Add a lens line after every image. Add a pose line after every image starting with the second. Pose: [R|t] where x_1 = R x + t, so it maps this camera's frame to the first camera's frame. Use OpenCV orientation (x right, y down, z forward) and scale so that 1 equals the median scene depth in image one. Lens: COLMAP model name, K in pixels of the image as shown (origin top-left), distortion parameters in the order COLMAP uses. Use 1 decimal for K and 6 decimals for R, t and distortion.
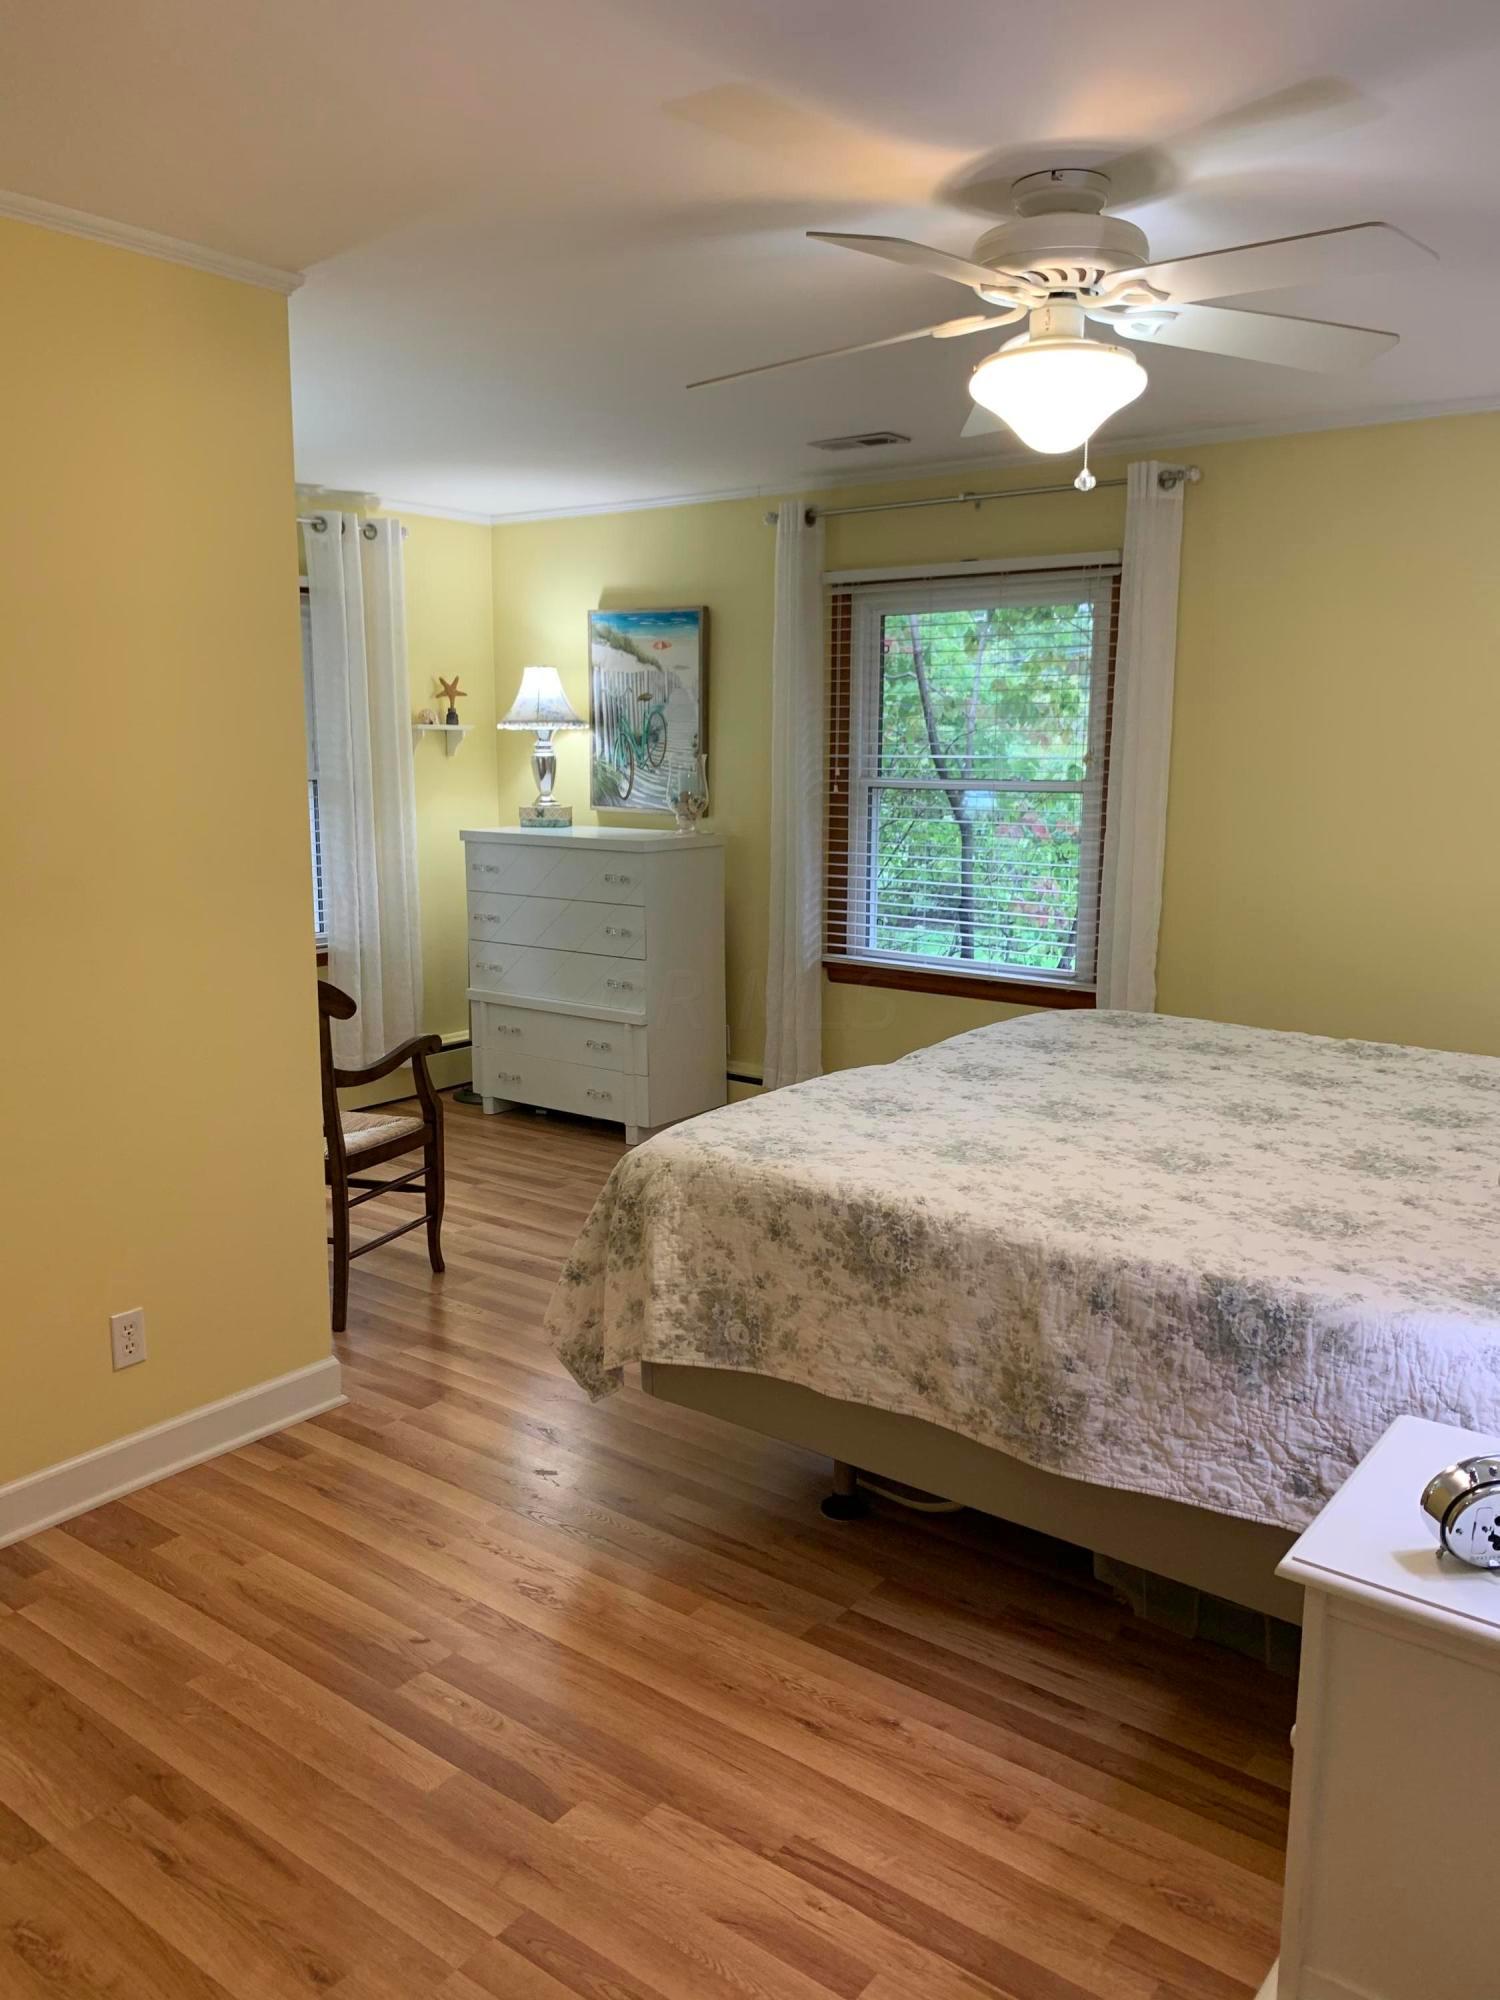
lens RADIAL K [[1498.7, 0, 748.5], [0, 1498.7, 1007.2], [0, 0, 1]] dist [-0.008957, -0.012607]
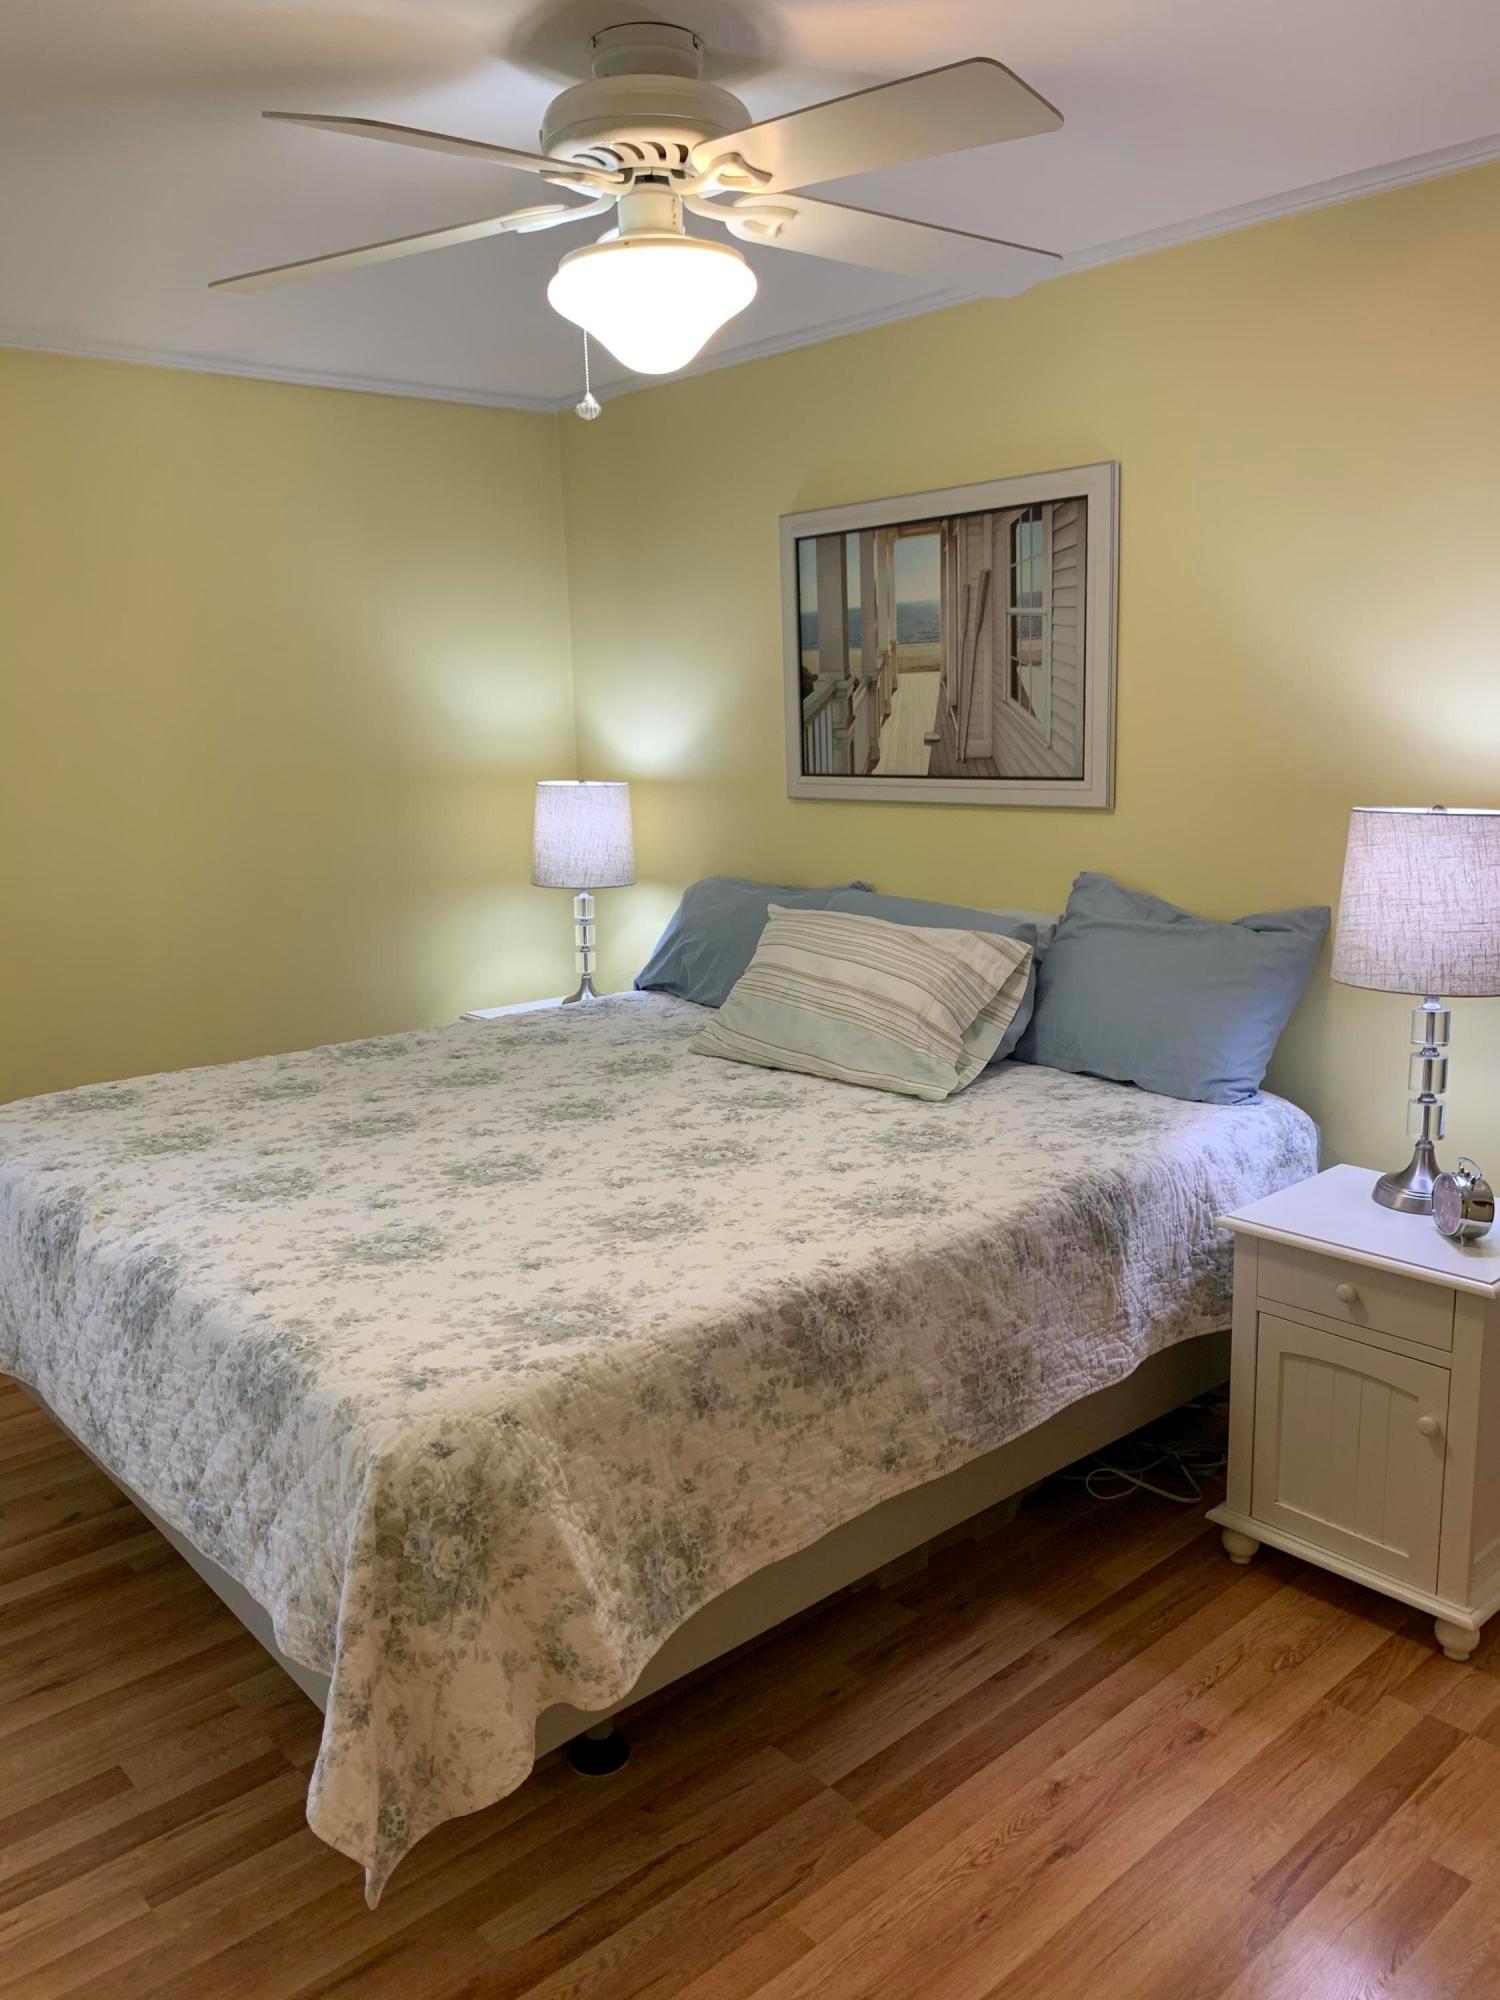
lens RADIAL K [[1498.7, 0, 747.7], [0, 1498.7, 989.3], [0, 0, 1]] dist [-0.008957, -0.012607]
pose [[0.200204, -0.199062, 0.959319, -0.651829], [0.211593, 0.964820, 0.156046, -0.155100], [-0.956633, 0.171744, 0.235281, 0.803161]]
